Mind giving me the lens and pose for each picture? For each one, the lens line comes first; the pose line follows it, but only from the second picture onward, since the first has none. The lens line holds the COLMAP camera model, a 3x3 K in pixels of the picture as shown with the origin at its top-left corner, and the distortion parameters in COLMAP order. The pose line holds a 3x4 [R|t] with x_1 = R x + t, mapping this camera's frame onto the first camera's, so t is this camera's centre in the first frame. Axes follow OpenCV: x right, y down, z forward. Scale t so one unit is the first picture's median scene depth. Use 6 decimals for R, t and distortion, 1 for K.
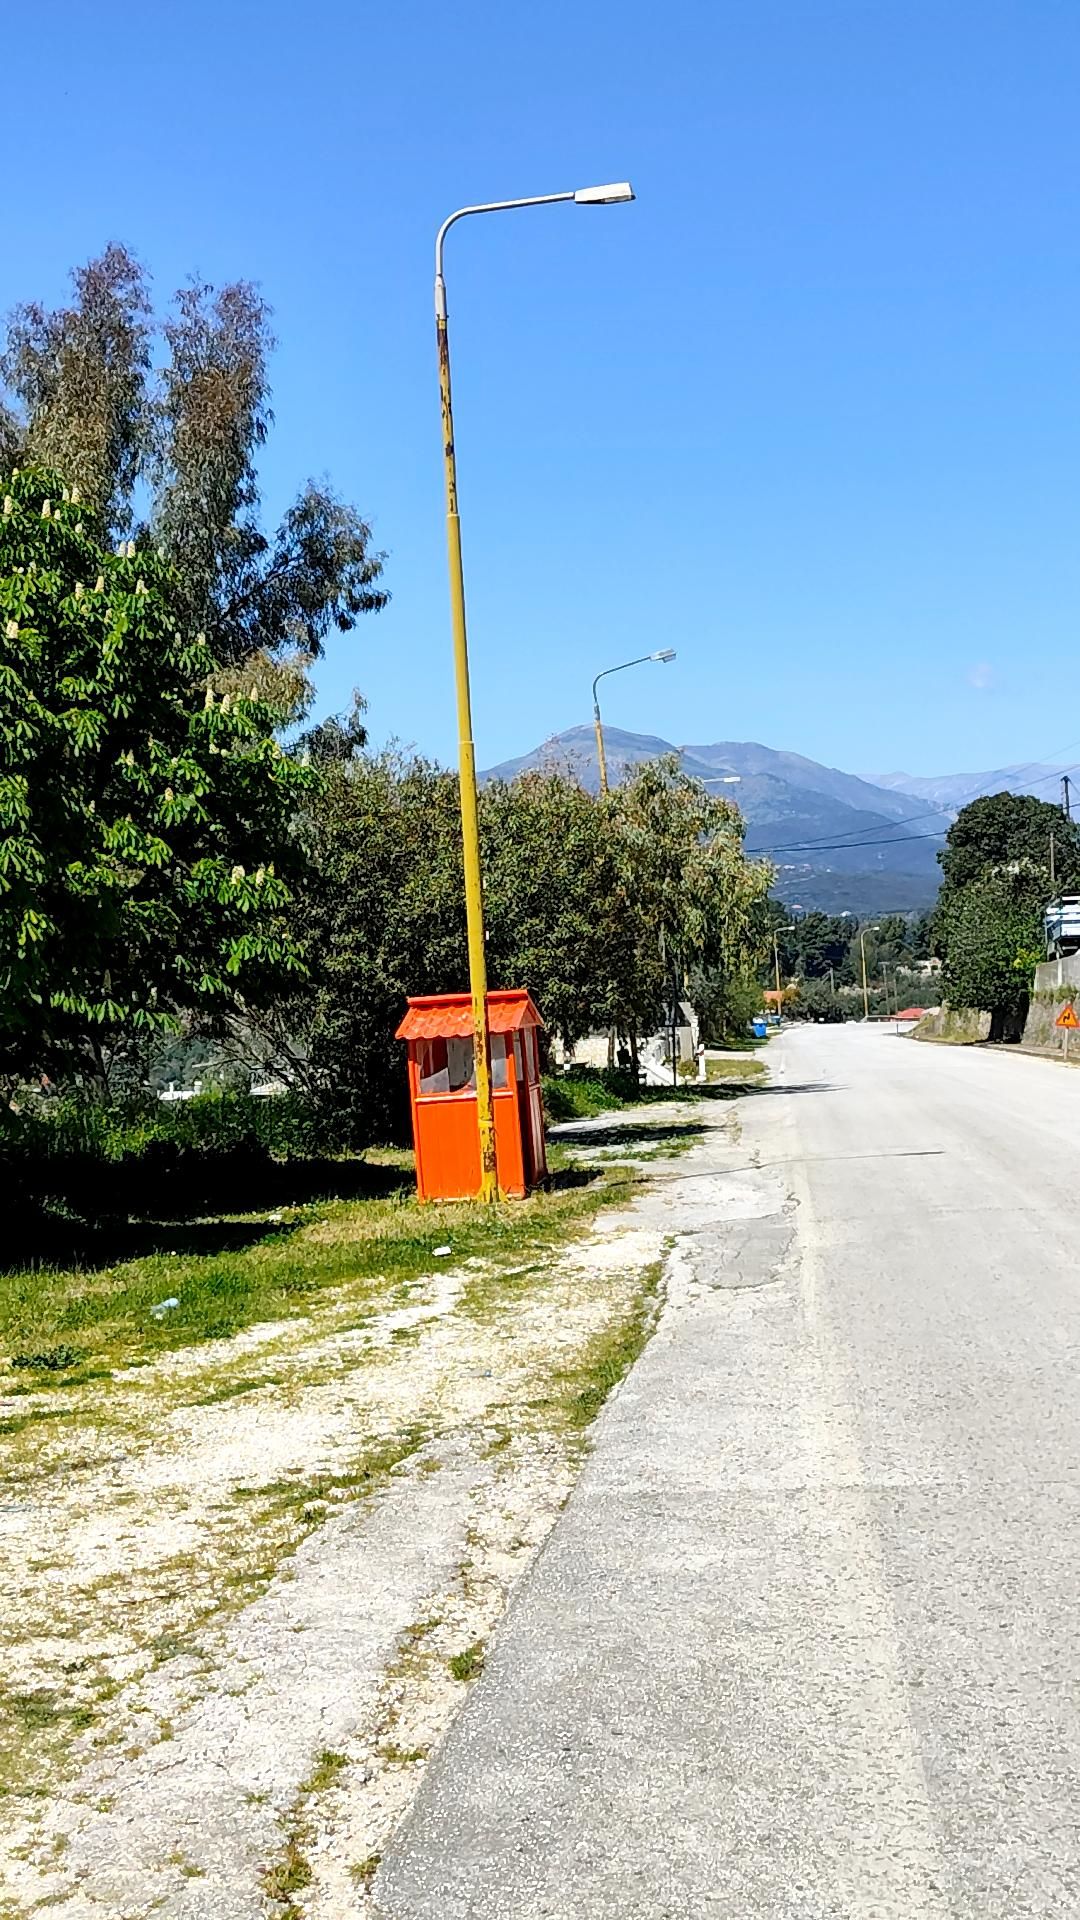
lens RADIAL K [[2645.3, 0, 539.2], [0, 2645.3, 1012.4], [0, 0, 1]] dist [-0.014258, -0.006416]
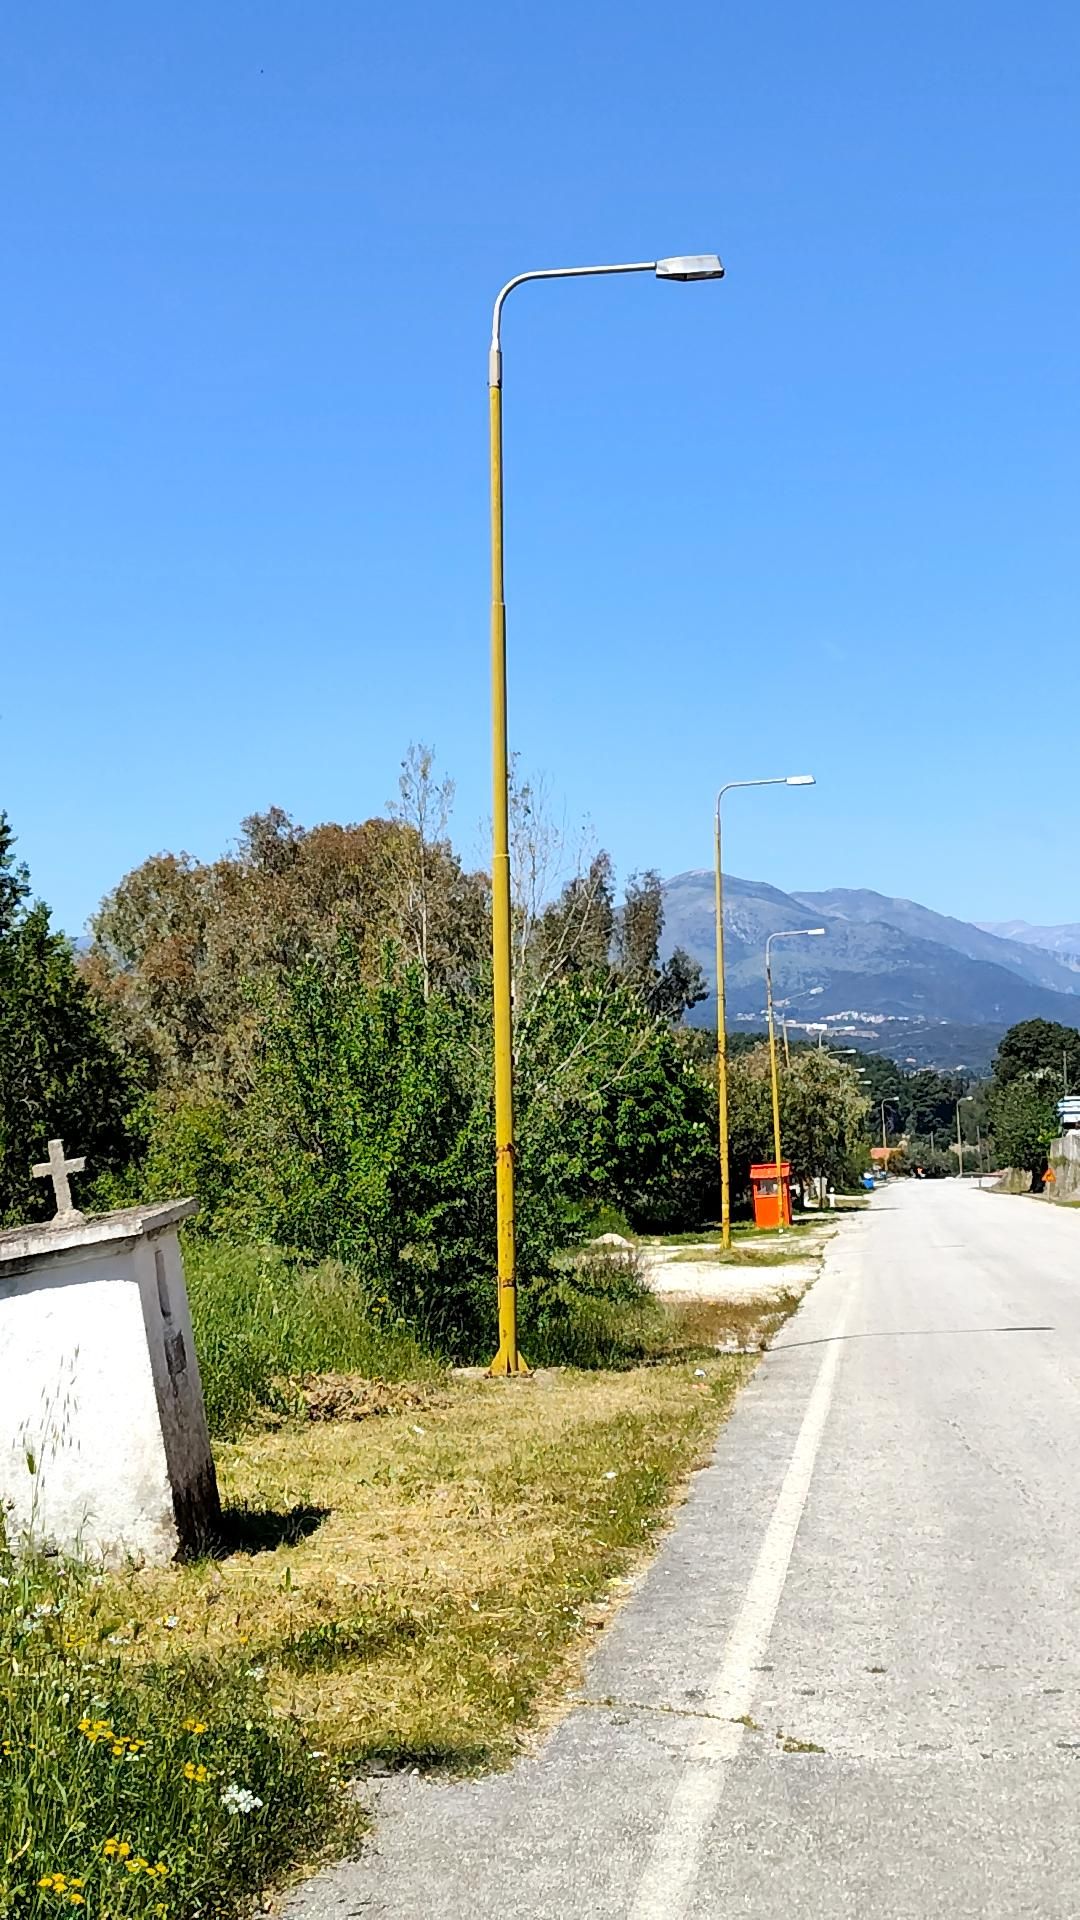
lens RADIAL K [[2992.2, 0, 540.0], [0, 2992.2, 960.0], [0, 0, 1]] dist [0.029629, 0.039160]
pose [[0.999547, 0.010329, -0.028279, -0.053589], [-0.012224, 0.997631, -0.067696, -0.001348], [0.027513, 0.068011, 0.997305, -0.686815]]
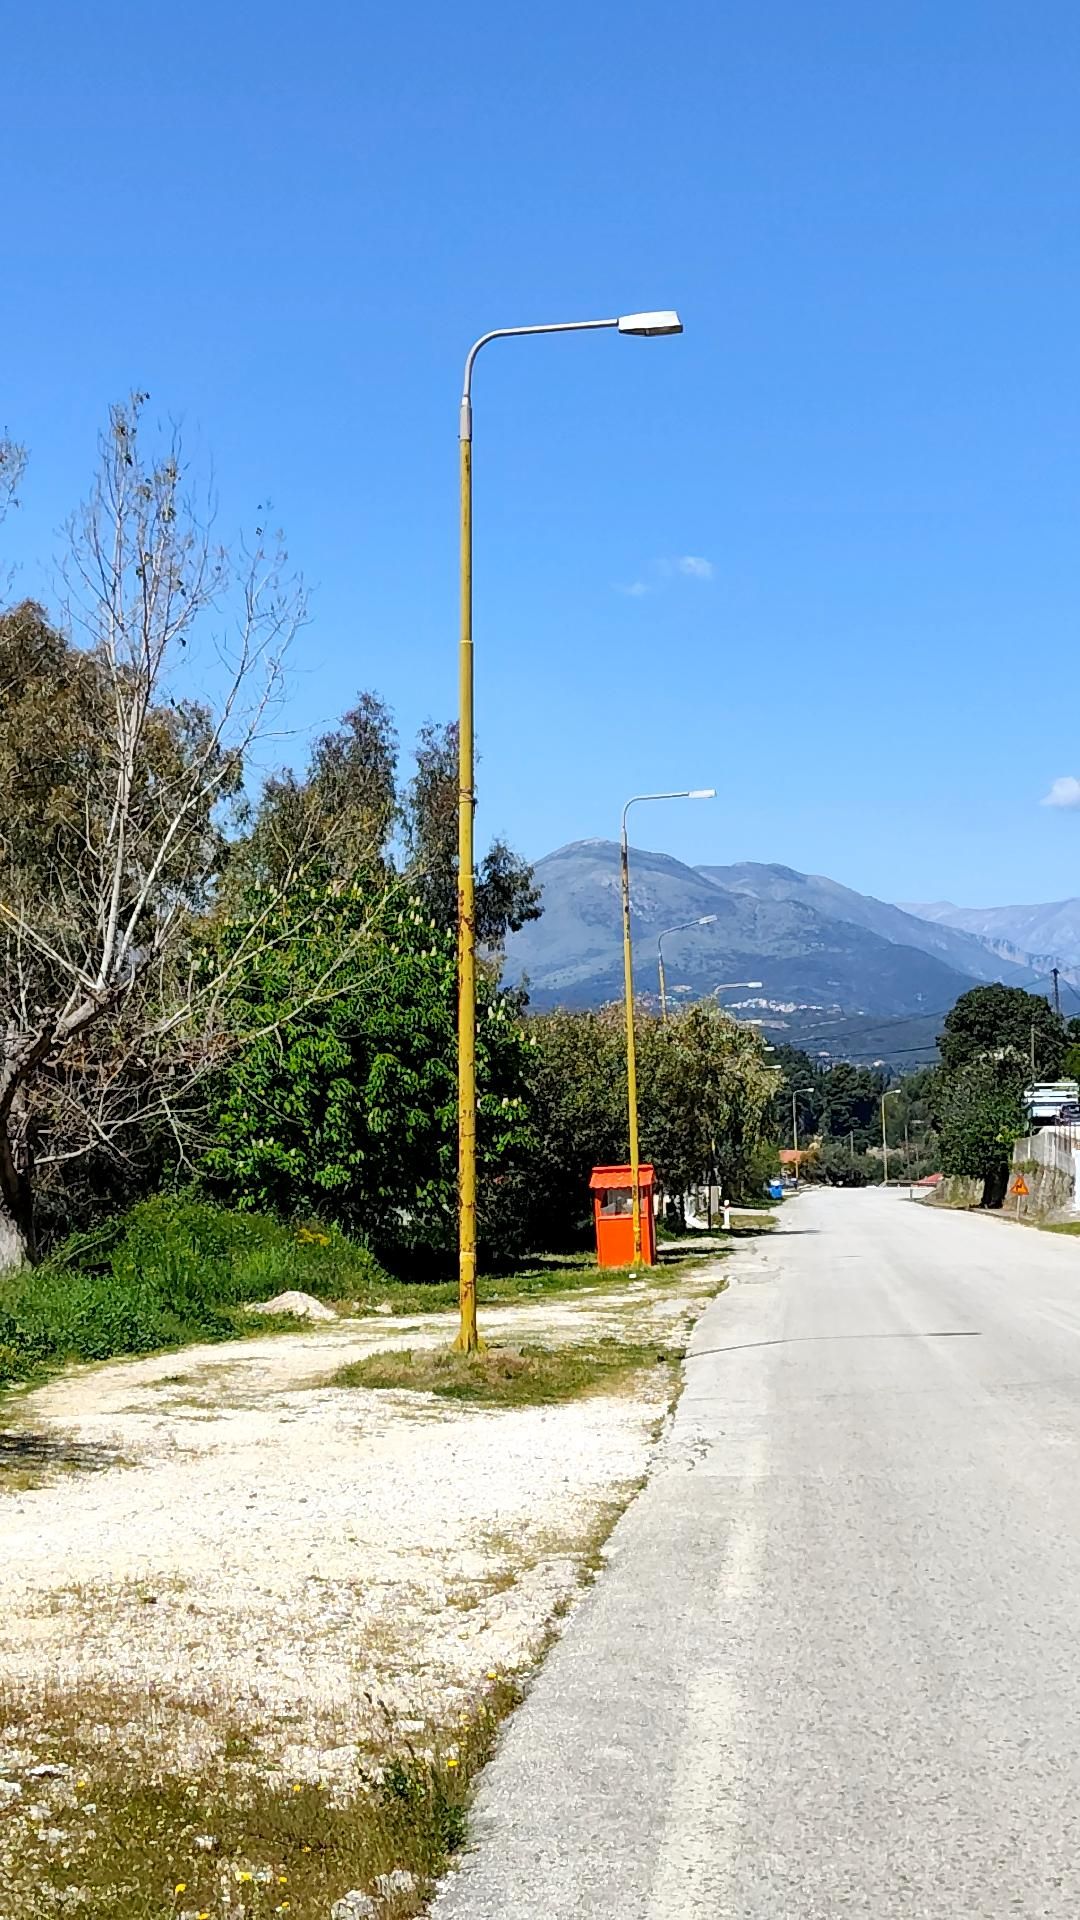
lens RADIAL K [[3198.9, 0, 540.0], [0, 3198.9, 960.0], [0, 0, 1]] dist [-0.039238, 0.019910]
pose [[0.999648, 0.025662, 0.006676, -0.029160], [-0.025180, 0.997609, -0.064368, -0.001393], [-0.008312, 0.064177, 0.997904, -0.378959]]
